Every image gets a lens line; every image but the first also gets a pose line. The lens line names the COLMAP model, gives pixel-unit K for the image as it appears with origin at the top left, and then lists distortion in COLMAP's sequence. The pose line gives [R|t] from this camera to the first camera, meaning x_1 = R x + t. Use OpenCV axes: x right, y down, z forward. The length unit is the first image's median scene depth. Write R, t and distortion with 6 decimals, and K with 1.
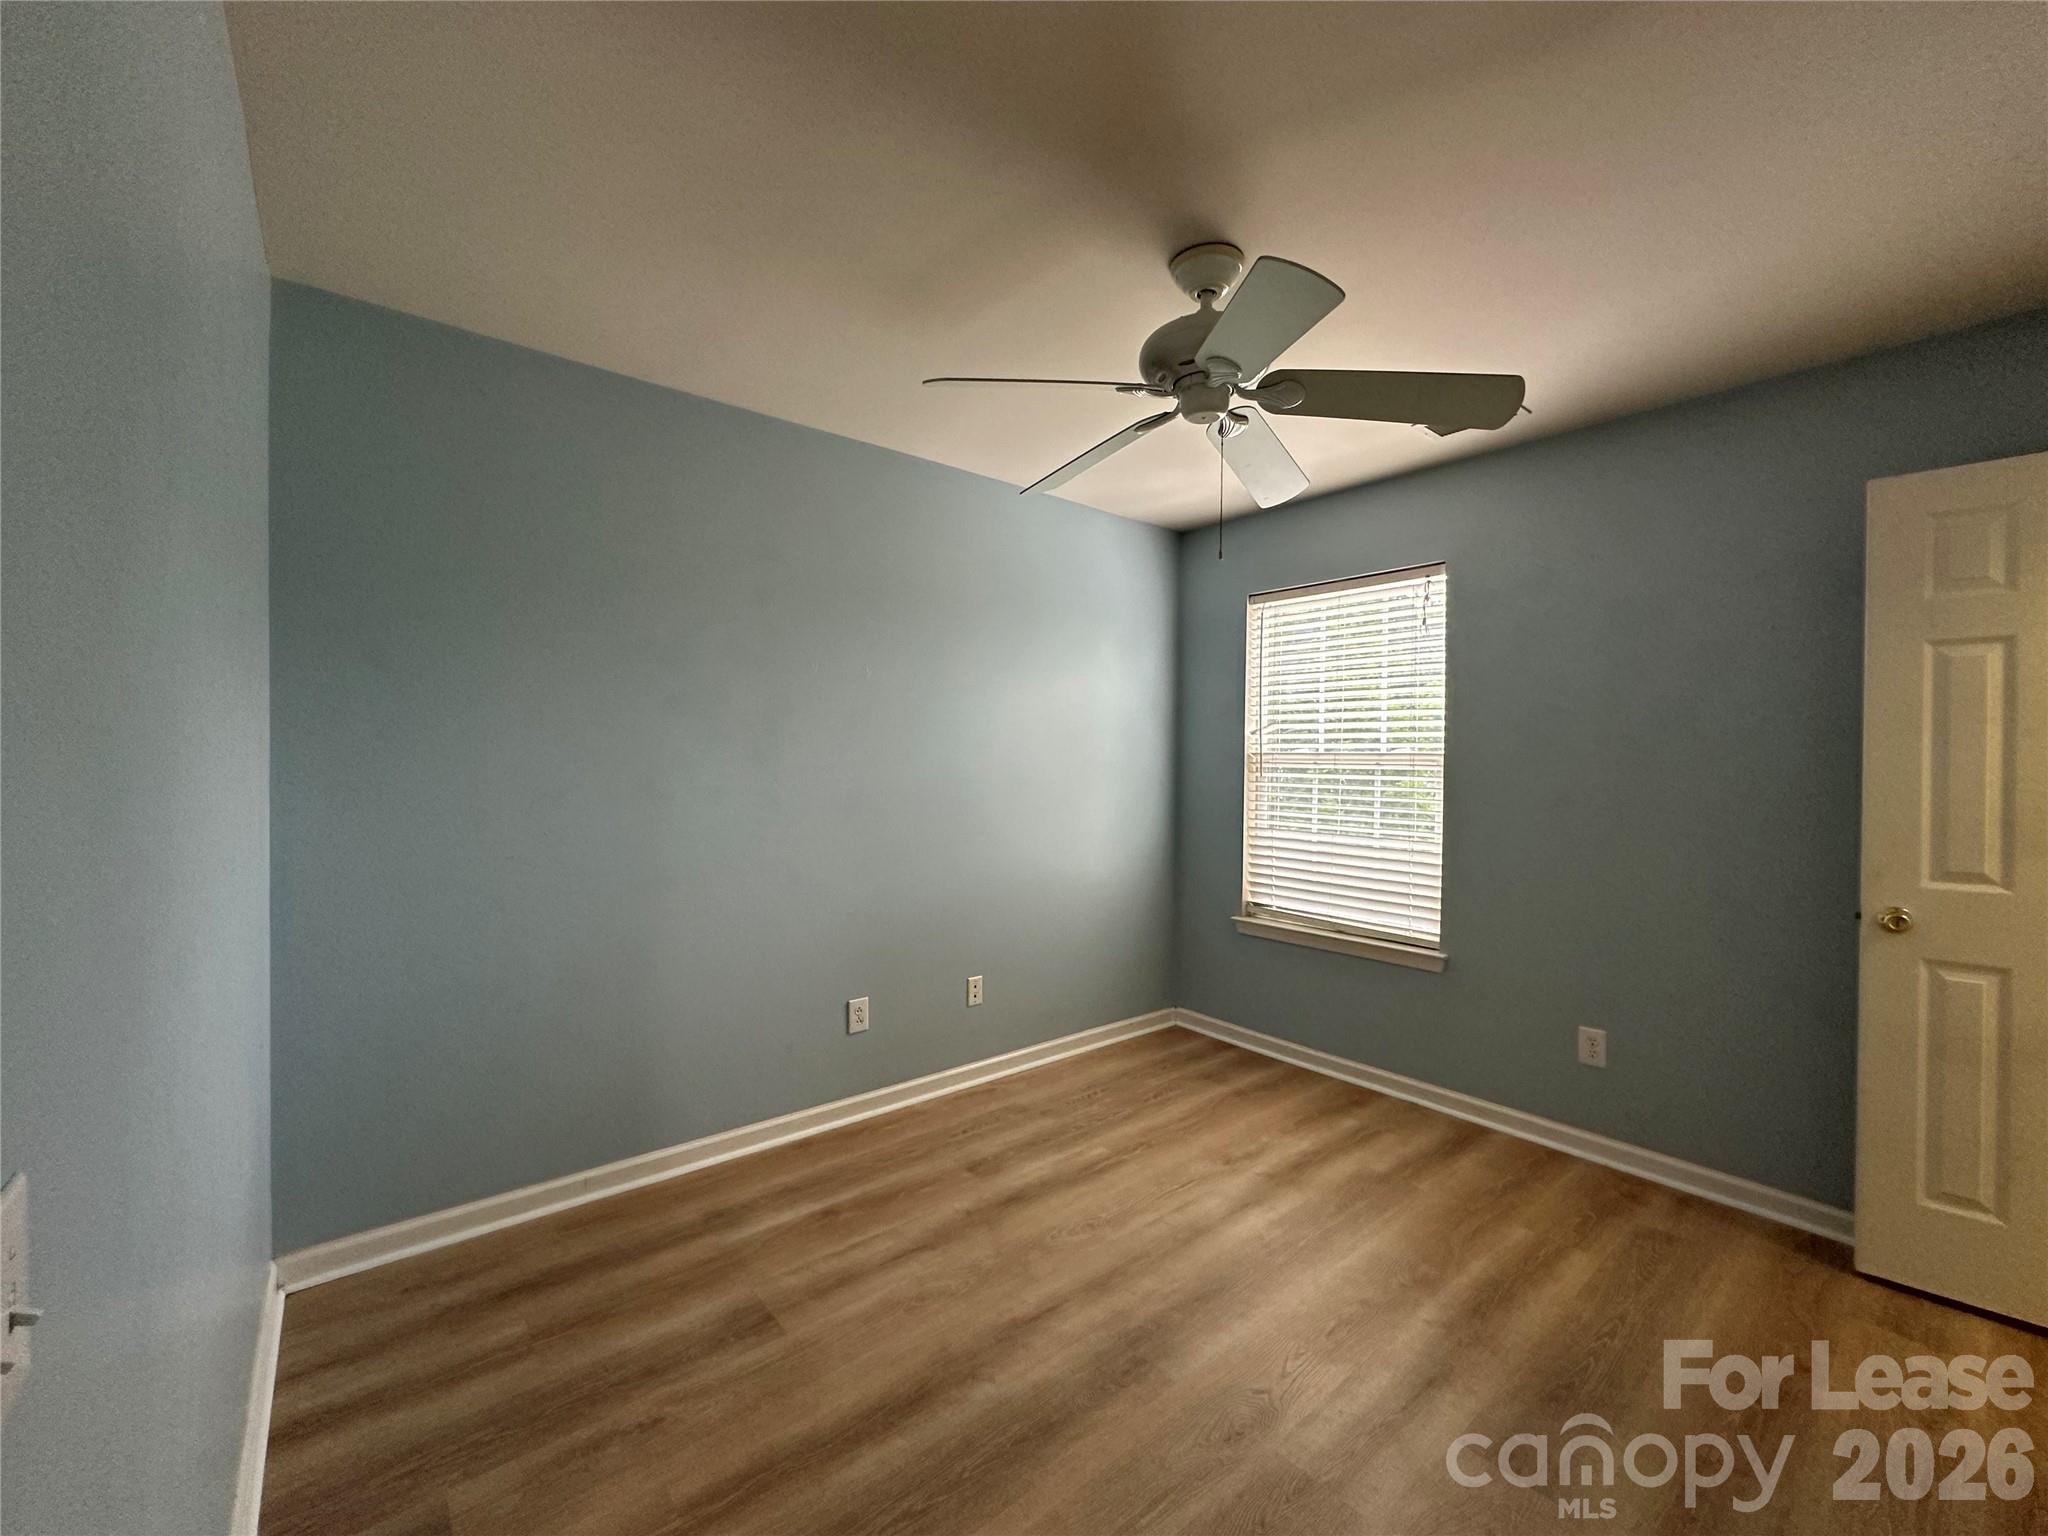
lens RADIAL K [[818.3, 0, 1025.5], [0, 818.3, 770.5], [0, 0, 1]] dist [-0.003150, 0.000338]
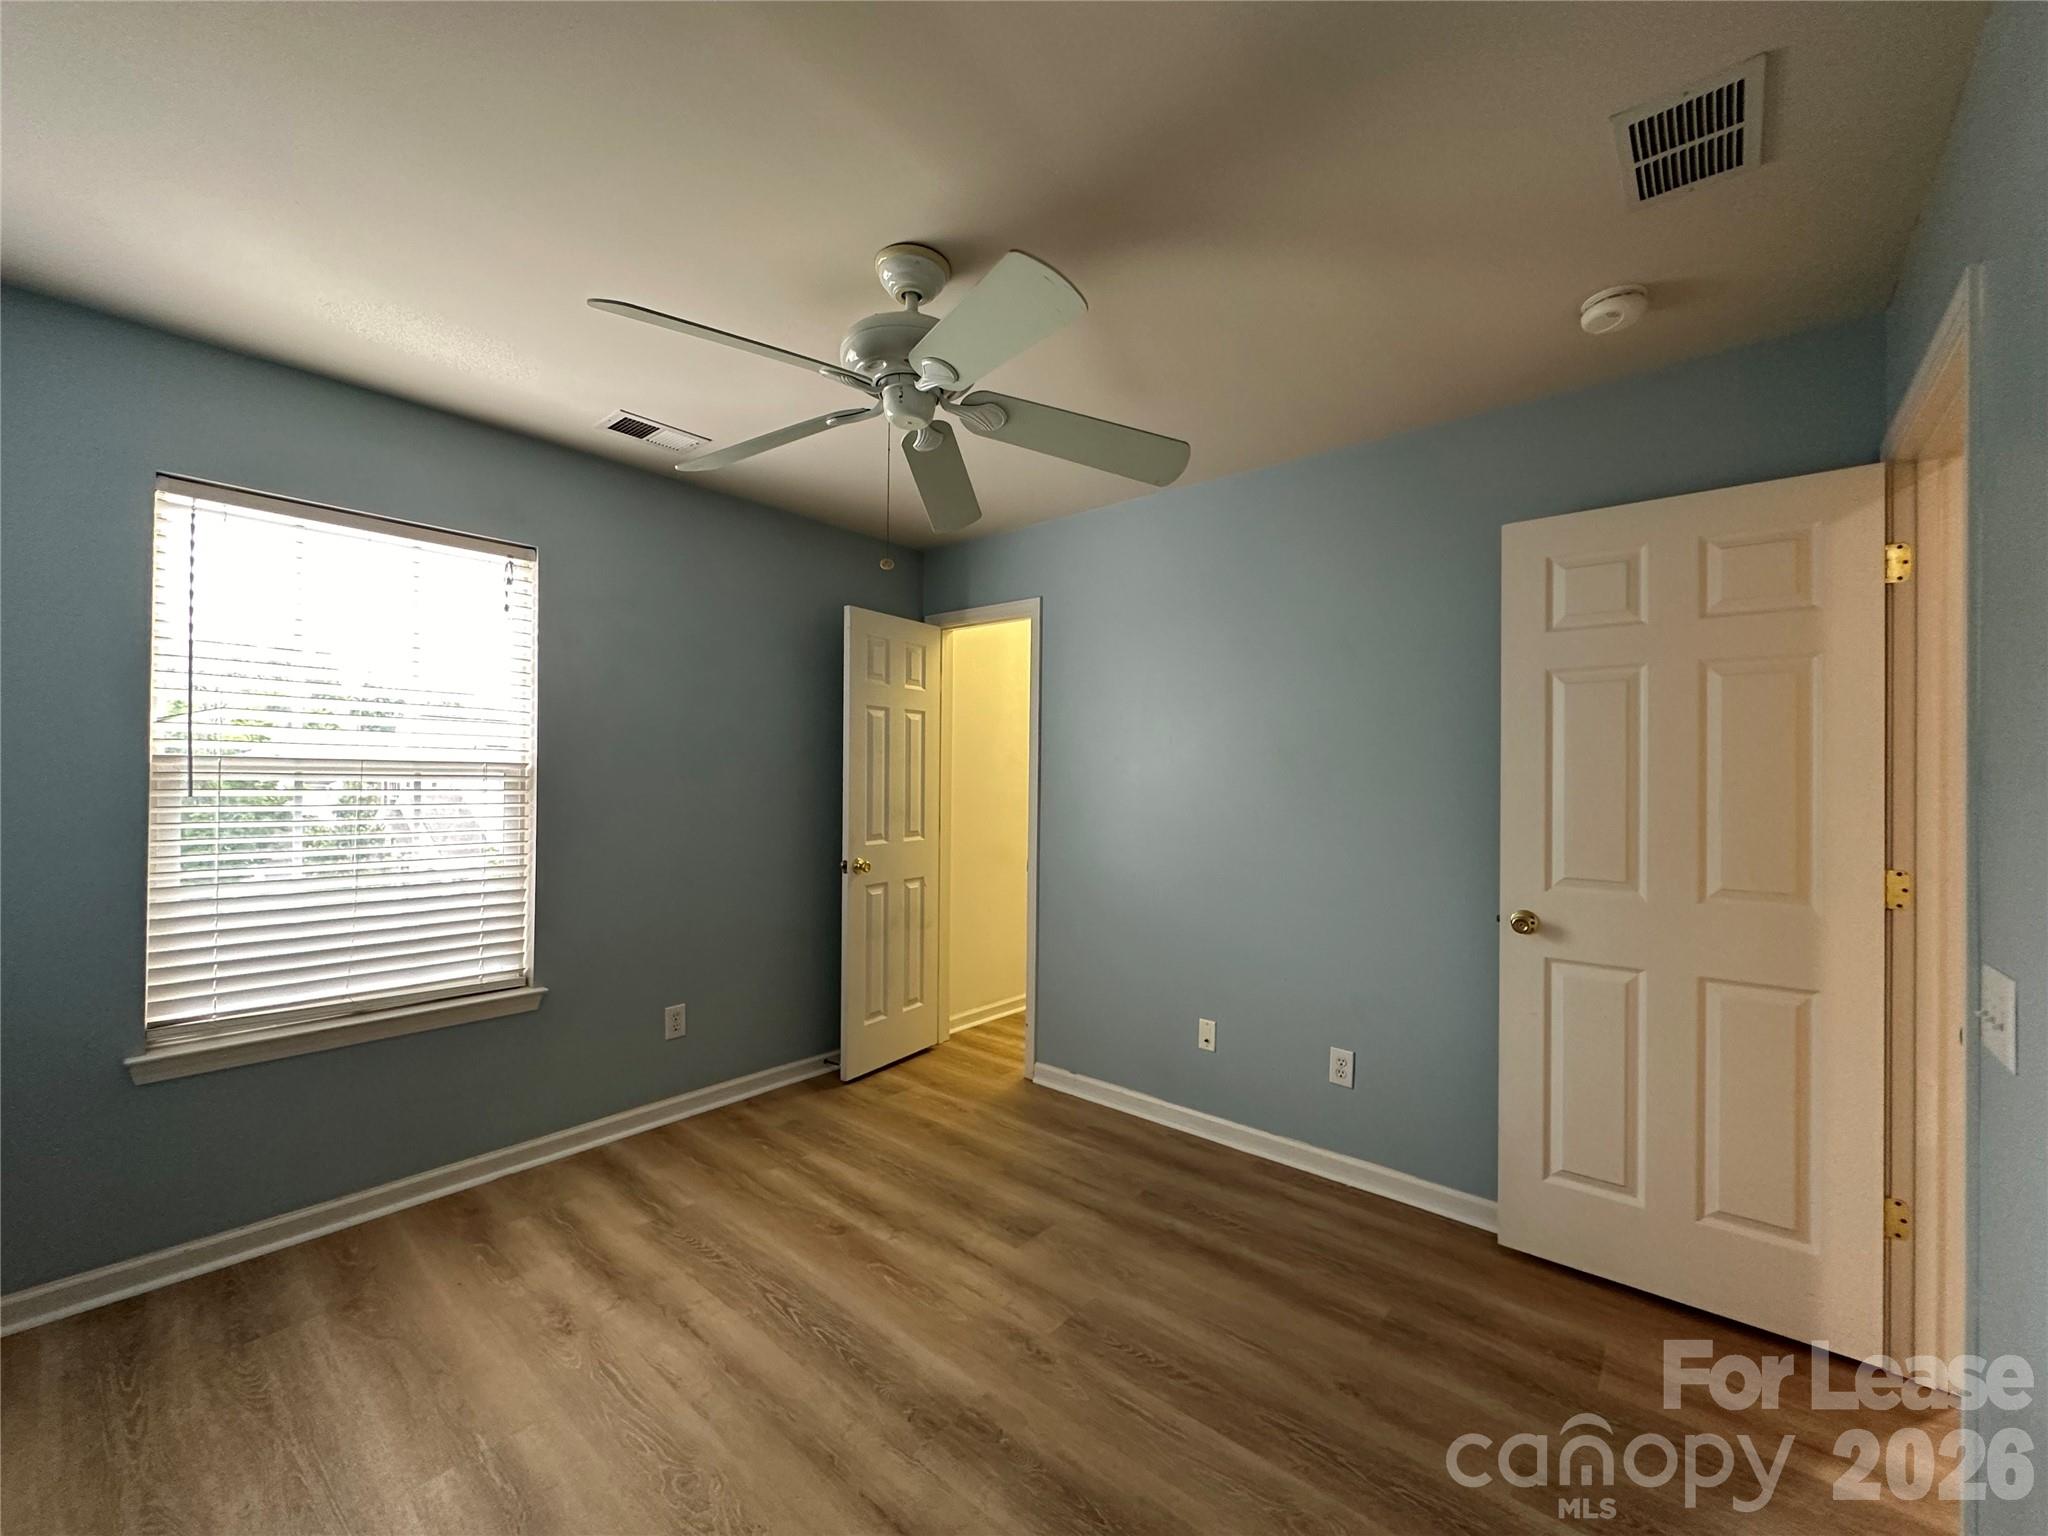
lens RADIAL K [[818.3, 0, 1025.5], [0, 818.3, 770.5], [0, 0, 1]] dist [-0.003150, 0.000338]
pose [[-0.173679, -0.003863, 0.984795, -0.531441], [0.001459, 0.999990, 0.004180, -0.018105], [-0.984801, 0.002163, -0.173672, 0.729255]]
